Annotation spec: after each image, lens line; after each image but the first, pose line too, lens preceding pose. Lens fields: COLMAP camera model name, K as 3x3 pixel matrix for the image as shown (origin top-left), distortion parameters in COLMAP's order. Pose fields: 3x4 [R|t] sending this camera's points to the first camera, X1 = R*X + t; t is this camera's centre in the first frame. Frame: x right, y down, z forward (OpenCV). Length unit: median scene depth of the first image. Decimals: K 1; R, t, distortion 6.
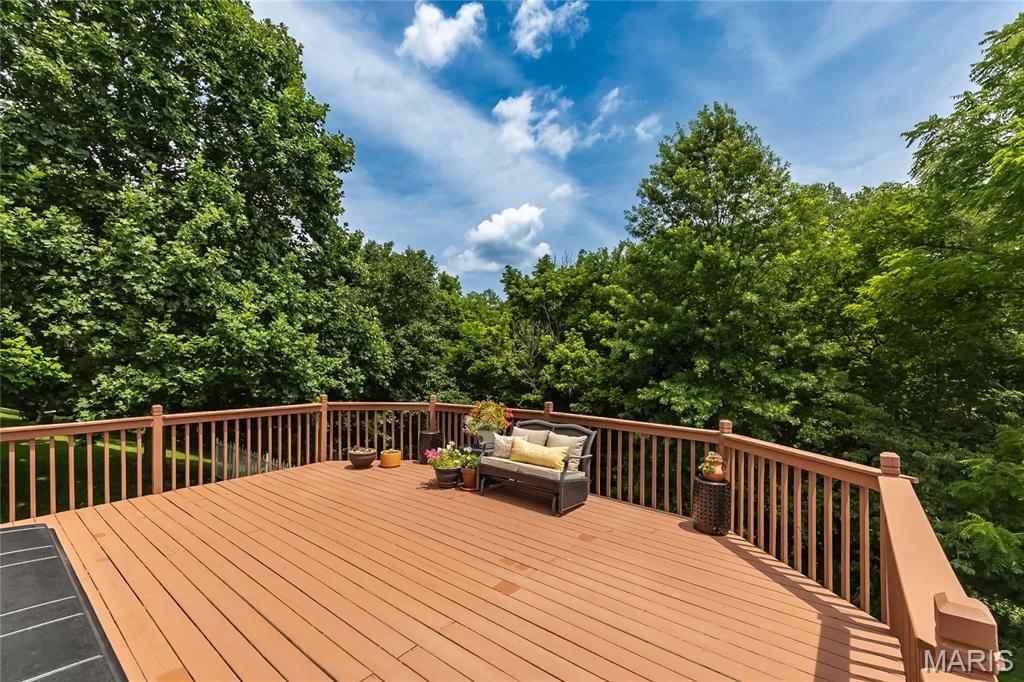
lens RADIAL K [[417.5, 0, 511.2], [0, 417.5, 354.4], [0, 0, 1]] dist [0.008919, 0.000095]
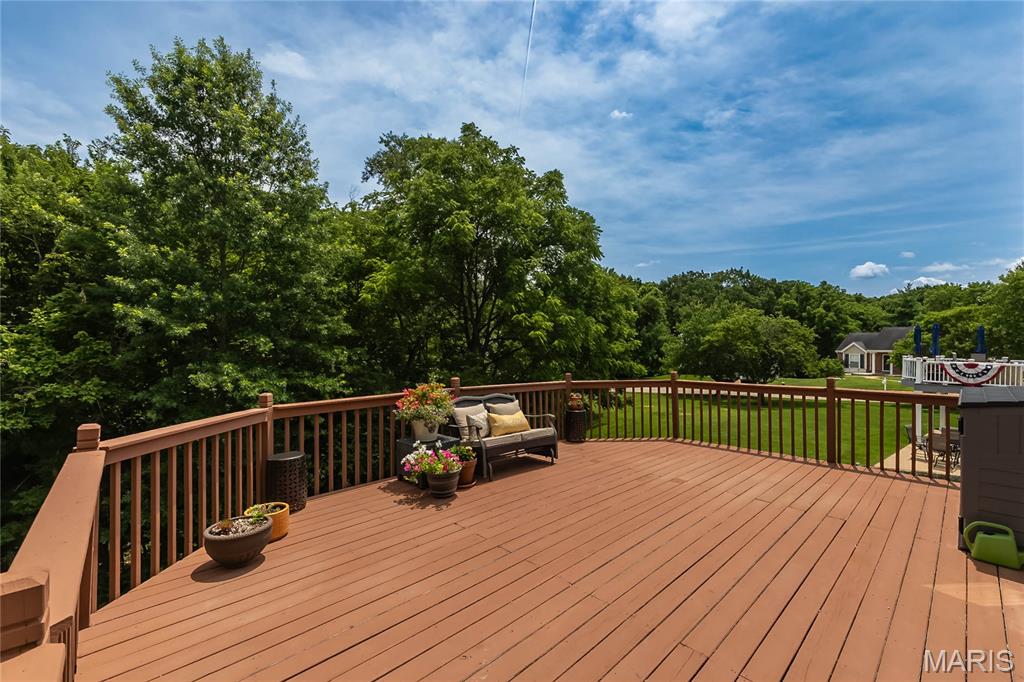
lens RADIAL K [[417.5, 0, 517.1], [0, 417.5, 344.9], [0, 0, 1]] dist [0.008919, 0.000095]
pose [[0.177523, -0.019357, 0.983926, -0.987063], [-0.014333, 0.999650, 0.022253, 0.007693], [-0.984012, -0.018053, 0.177183, 0.783540]]
